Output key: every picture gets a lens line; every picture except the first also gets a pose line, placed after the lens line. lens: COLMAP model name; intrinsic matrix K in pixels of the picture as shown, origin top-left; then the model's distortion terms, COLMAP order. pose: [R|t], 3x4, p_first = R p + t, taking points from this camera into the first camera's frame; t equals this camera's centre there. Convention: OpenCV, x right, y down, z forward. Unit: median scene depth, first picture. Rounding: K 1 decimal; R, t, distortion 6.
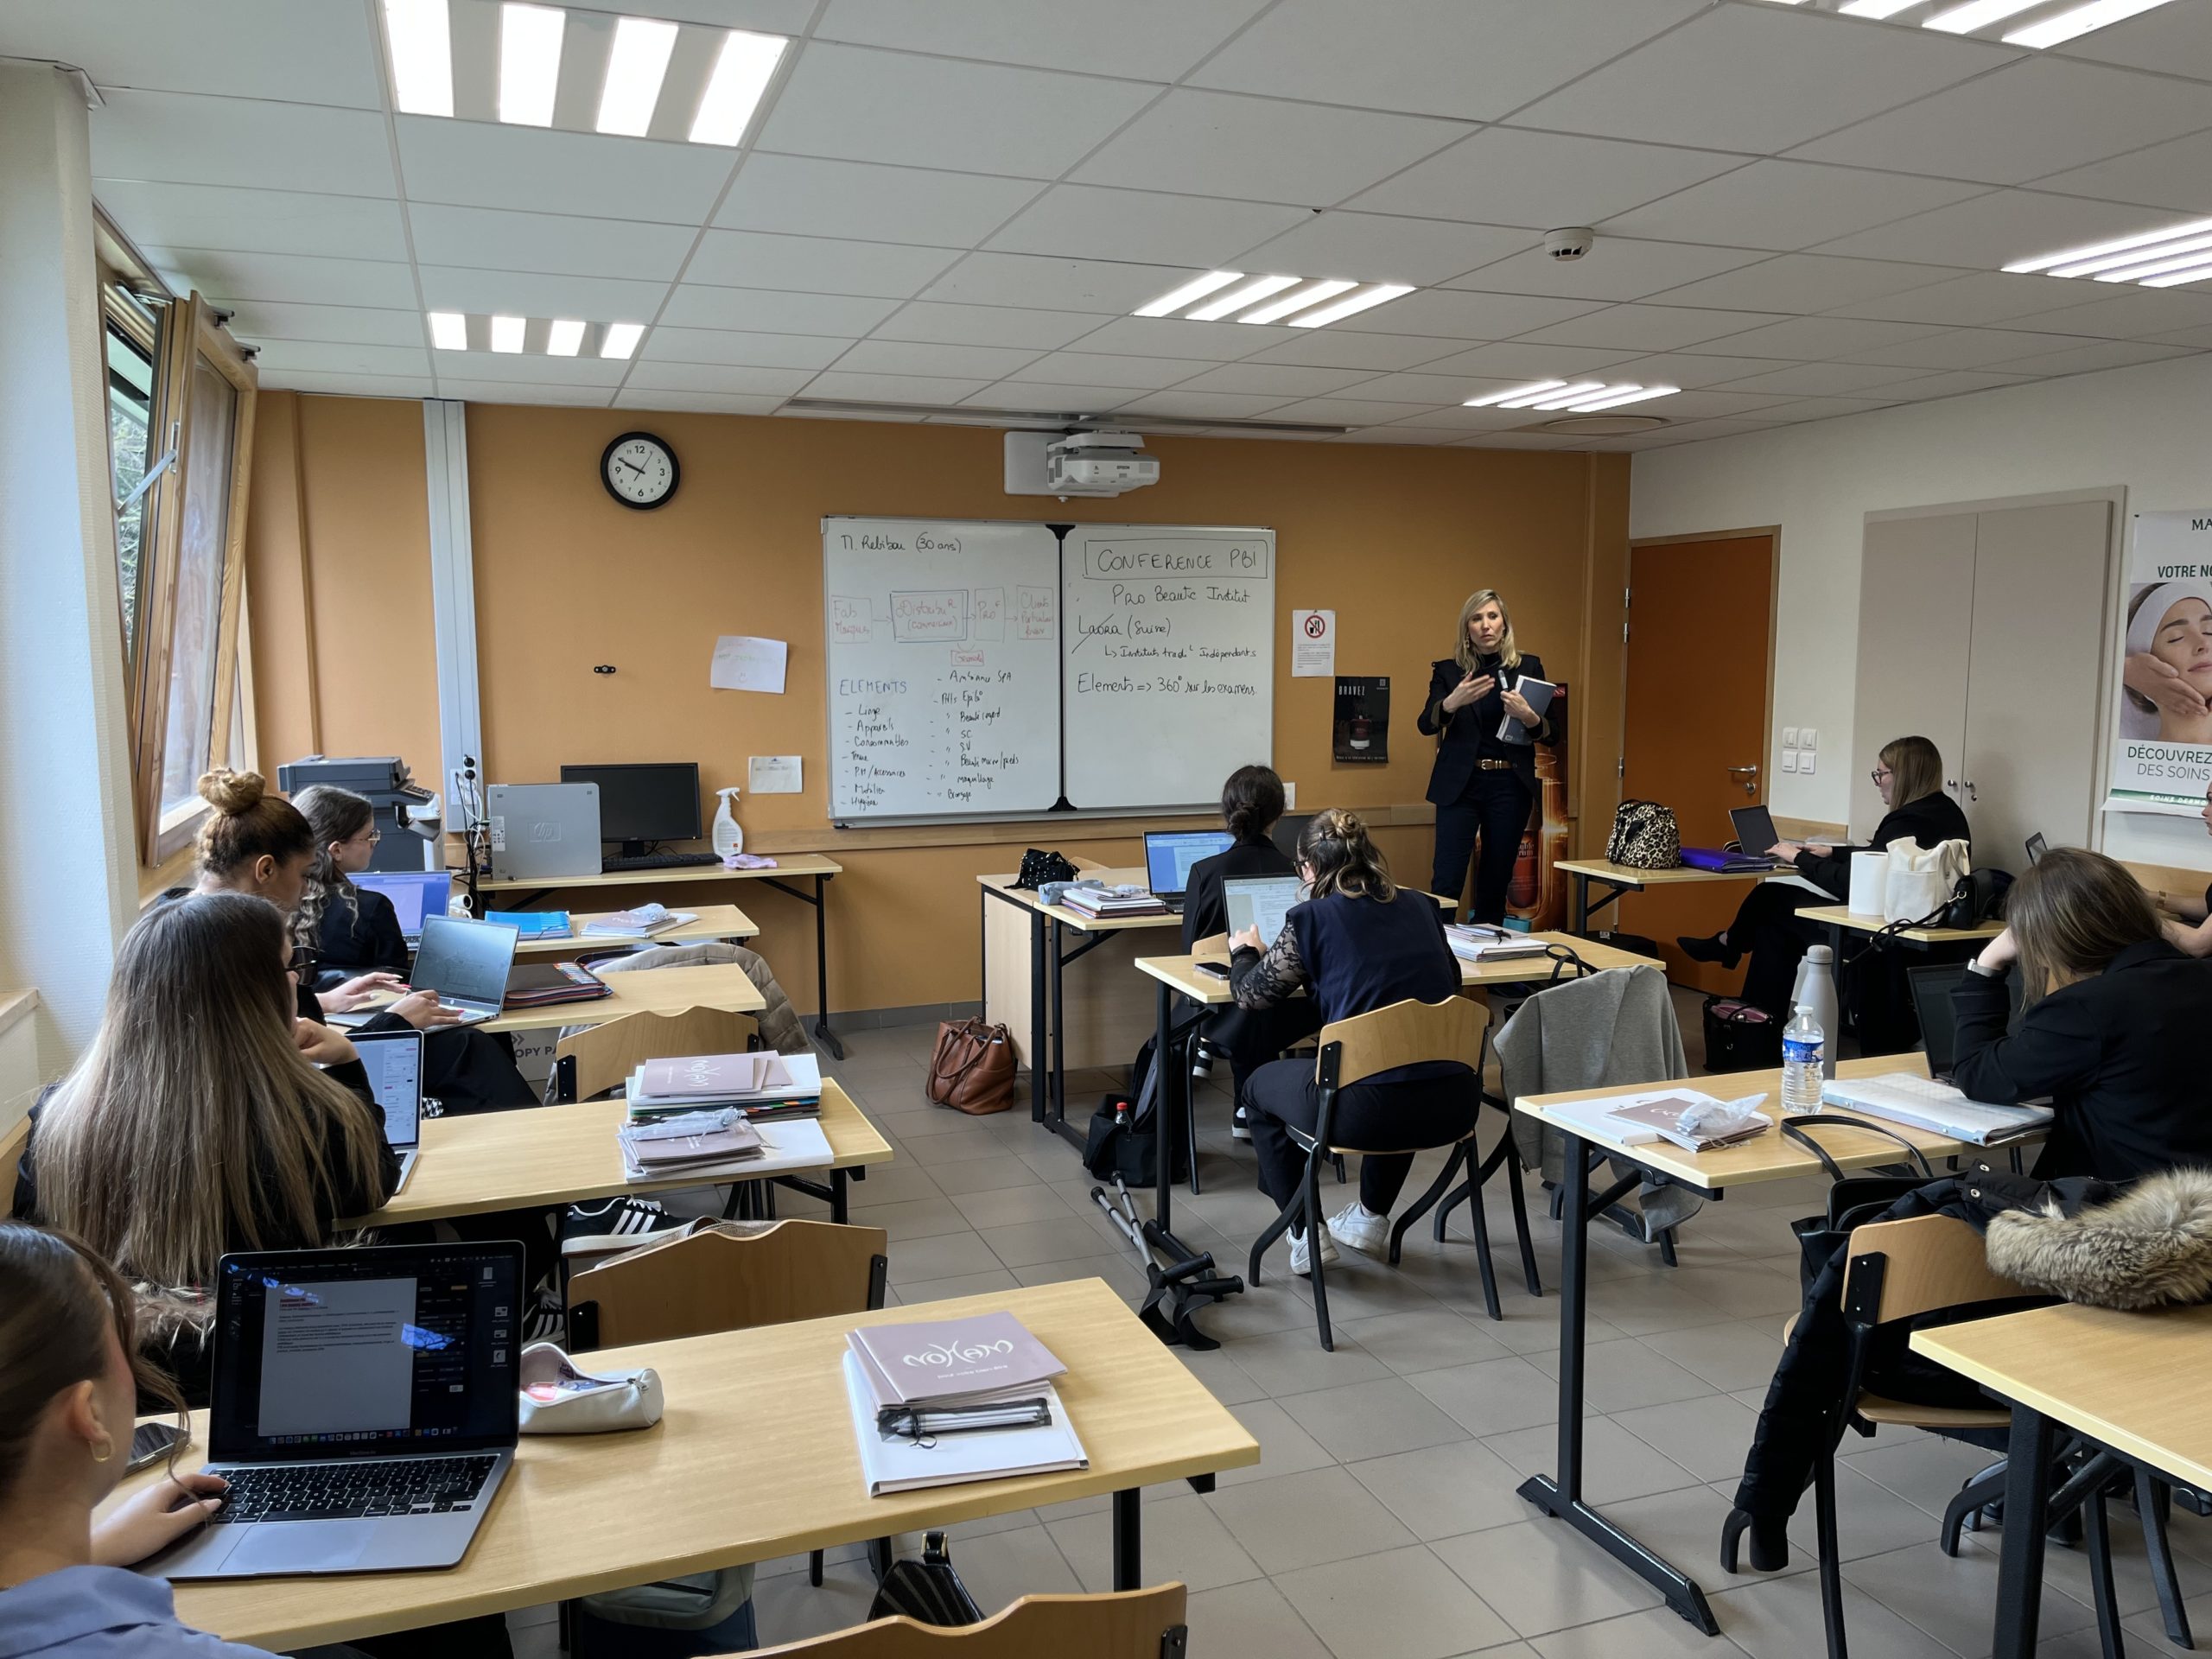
lens RADIAL K [[1680.5, 0, 1108.4], [0, 1680.5, 835.1], [0, 0, 1]] dist [0.007864, 0.000302]
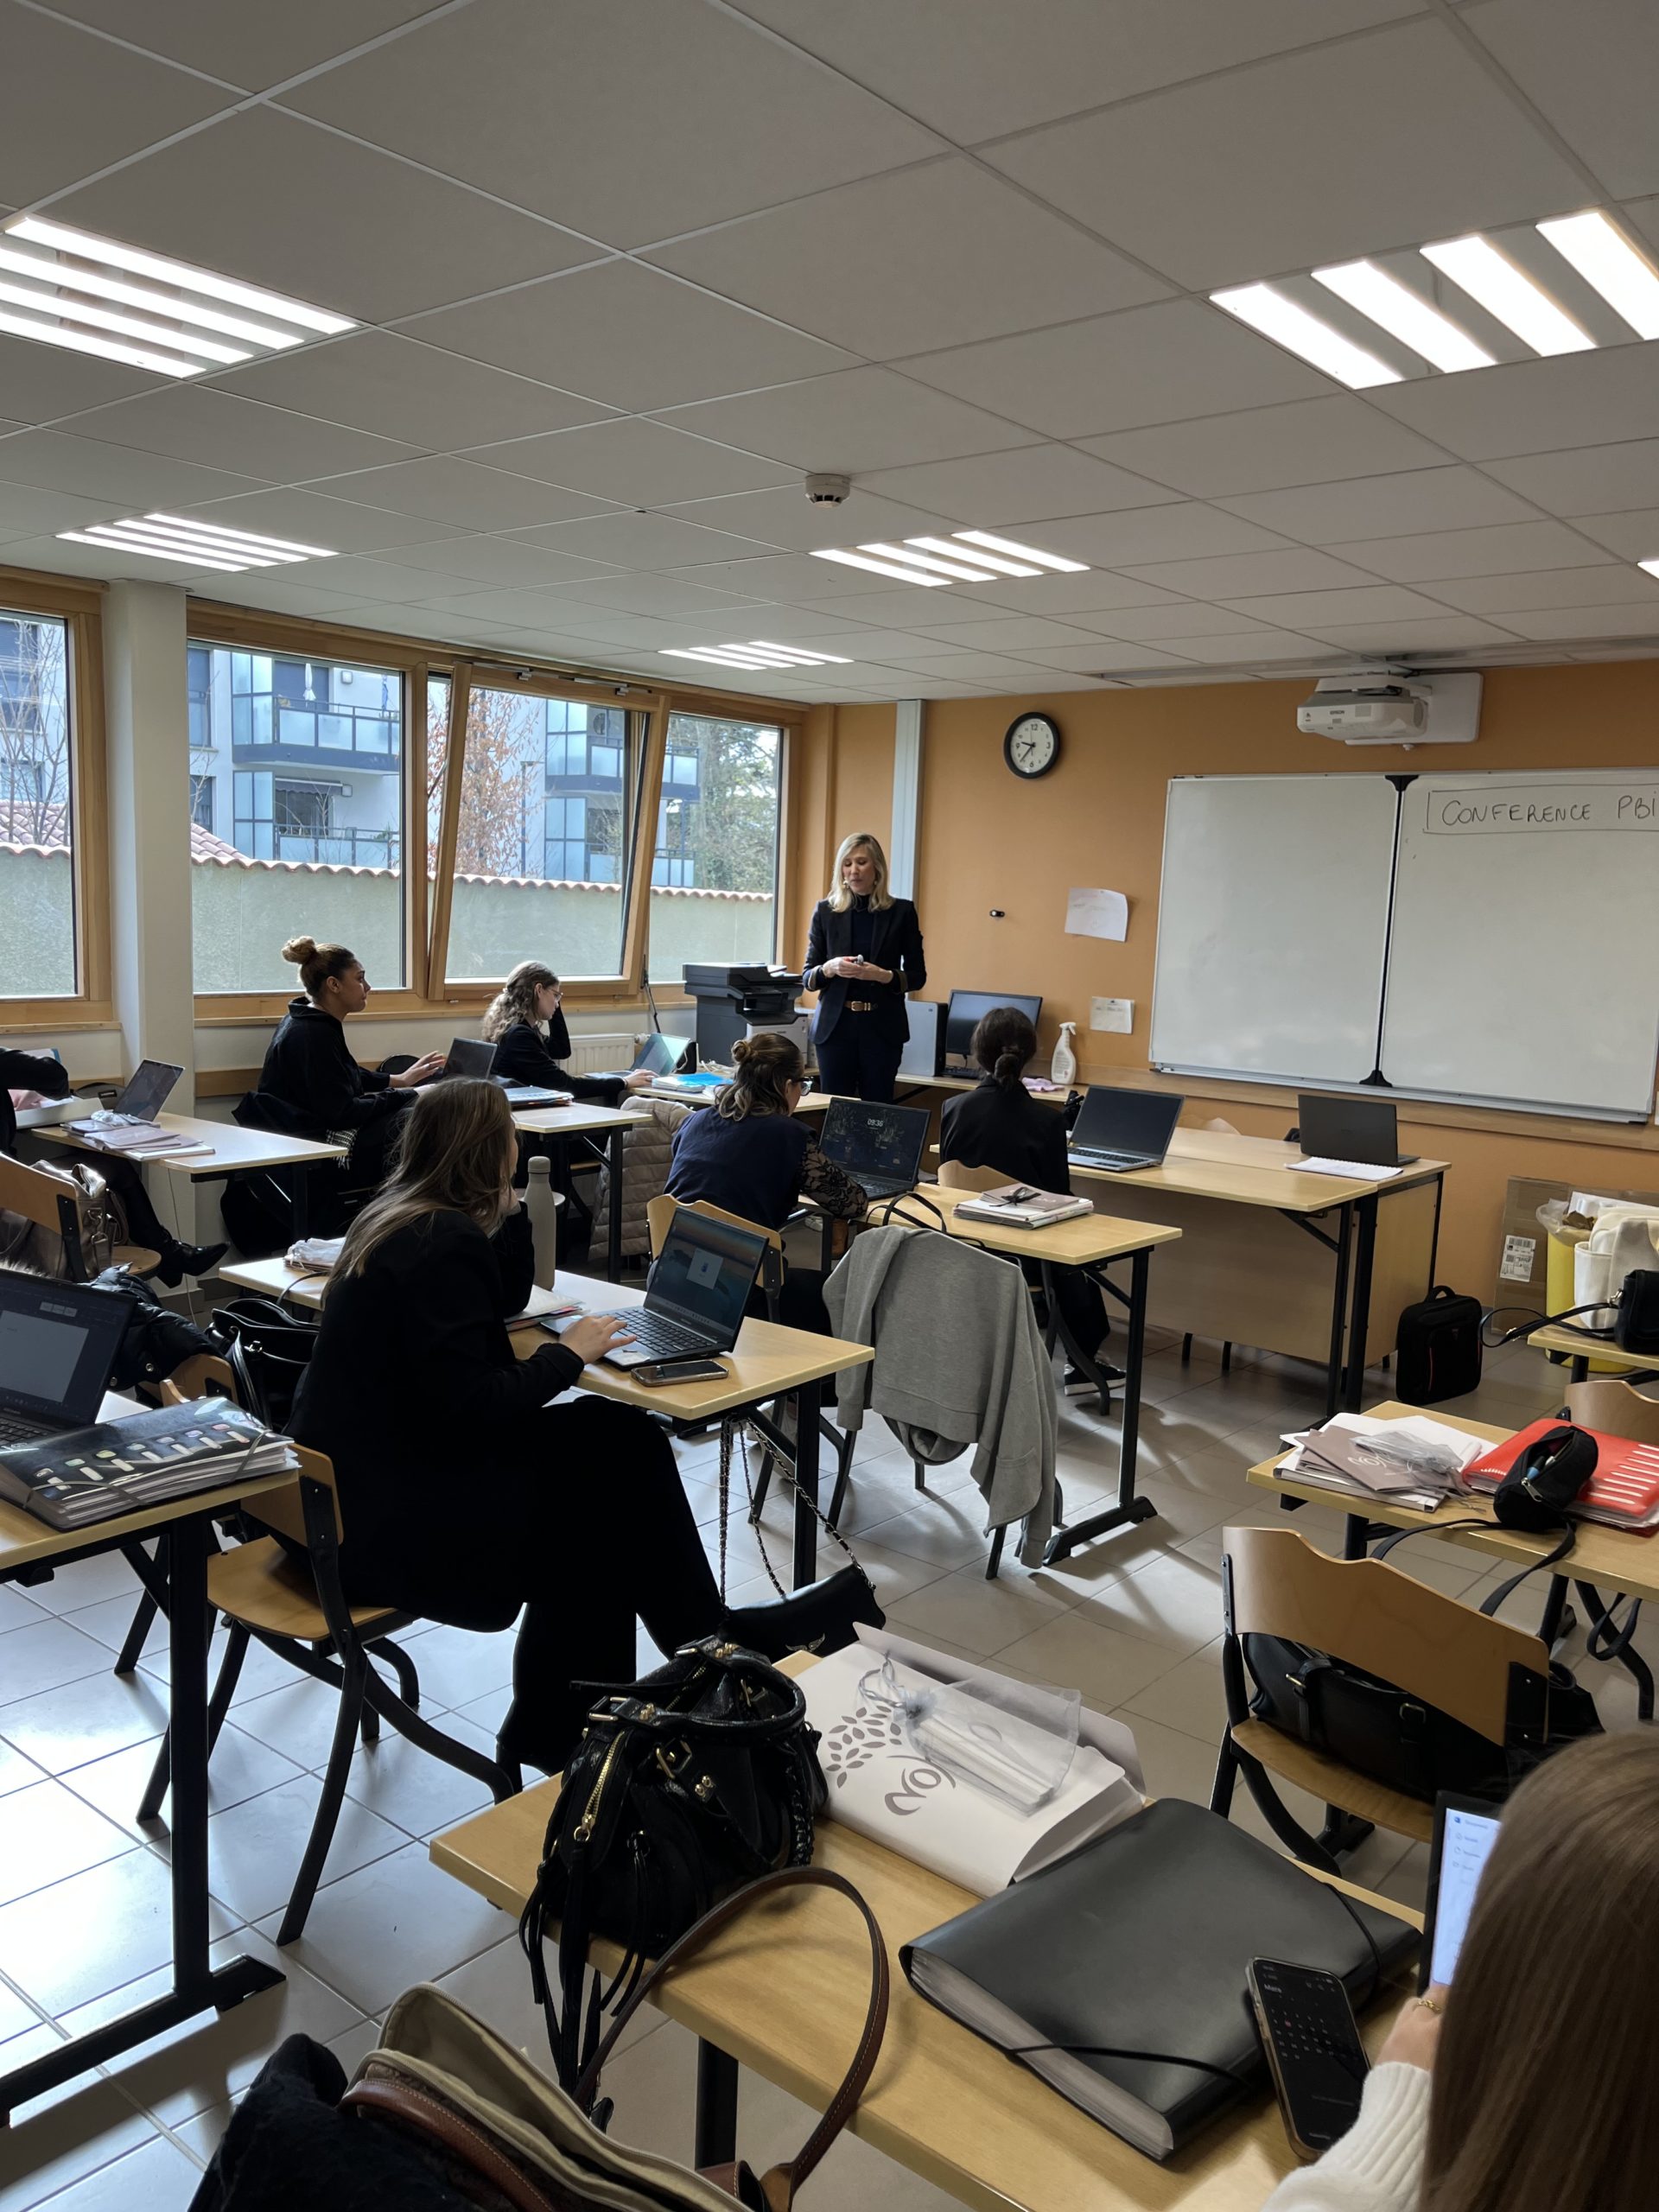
lens RADIAL K [[1680.5, 0, 828.7], [0, 1680.5, 1107.4], [0, 0, 1]] dist [0.007864, 0.000302]
pose [[0.492123, 0.129400, -0.860855, 0.672382], [-0.130354, 0.988695, 0.074097, -0.034401], [0.860711, 0.075751, 0.503427, 0.297835]]
